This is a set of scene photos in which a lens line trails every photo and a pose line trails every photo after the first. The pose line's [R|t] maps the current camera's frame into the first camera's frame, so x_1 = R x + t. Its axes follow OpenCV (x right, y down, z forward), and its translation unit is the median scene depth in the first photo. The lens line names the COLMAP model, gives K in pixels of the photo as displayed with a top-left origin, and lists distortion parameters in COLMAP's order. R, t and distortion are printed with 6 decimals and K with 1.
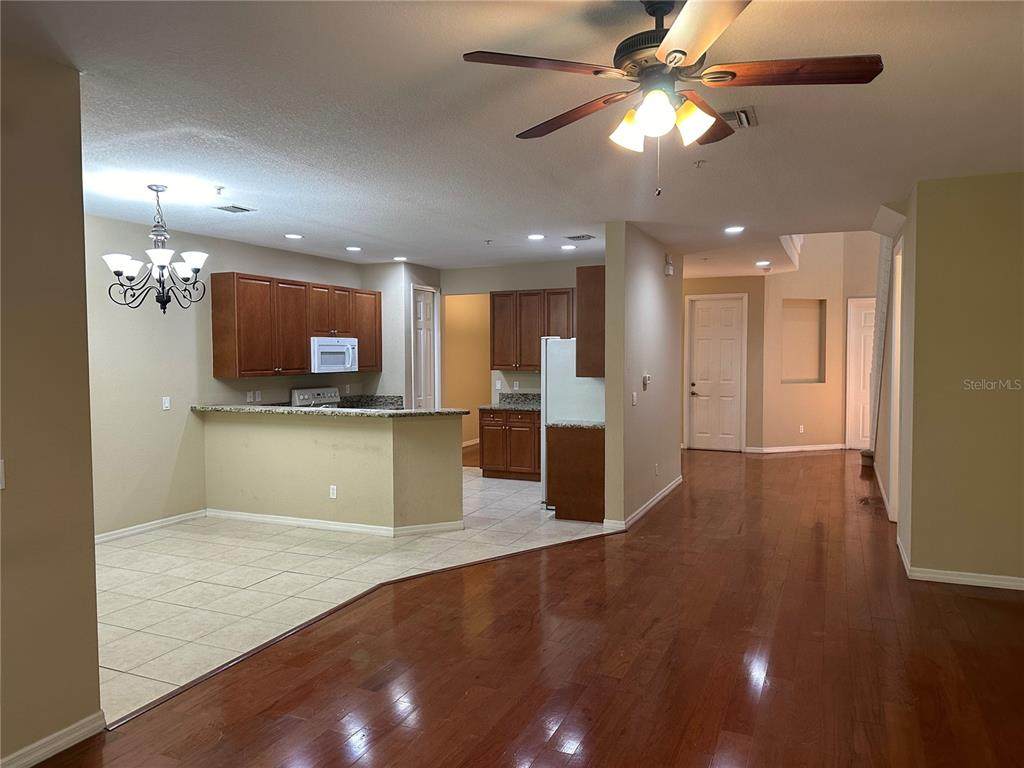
lens RADIAL K [[720.8, 0, 512.0], [0, 720.8, 384.0], [0, 0, 1]] dist [0.052246, -0.005107]
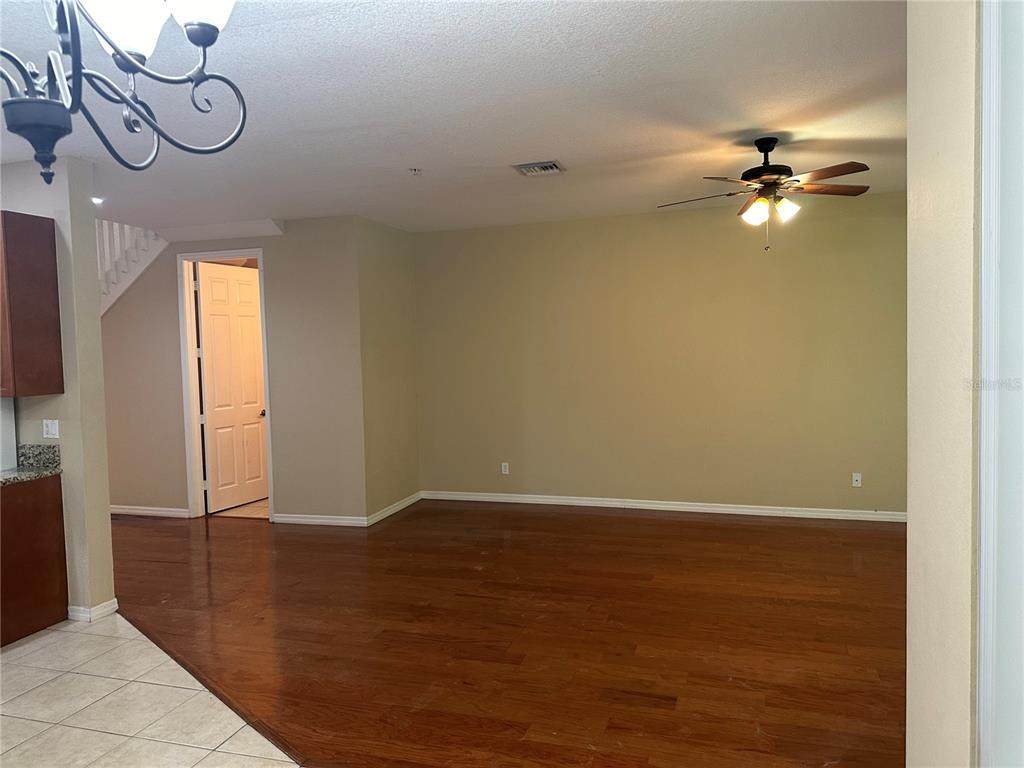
lens RADIAL K [[720.8, 0, 512.0], [0, 720.8, 384.0], [0, 0, 1]] dist [0.052246, -0.005107]
pose [[-0.112107, -0.045086, 0.992673, -0.741000], [0.068943, 0.996210, 0.053033, -0.032274], [-0.991302, 0.074383, -0.108574, 0.880890]]
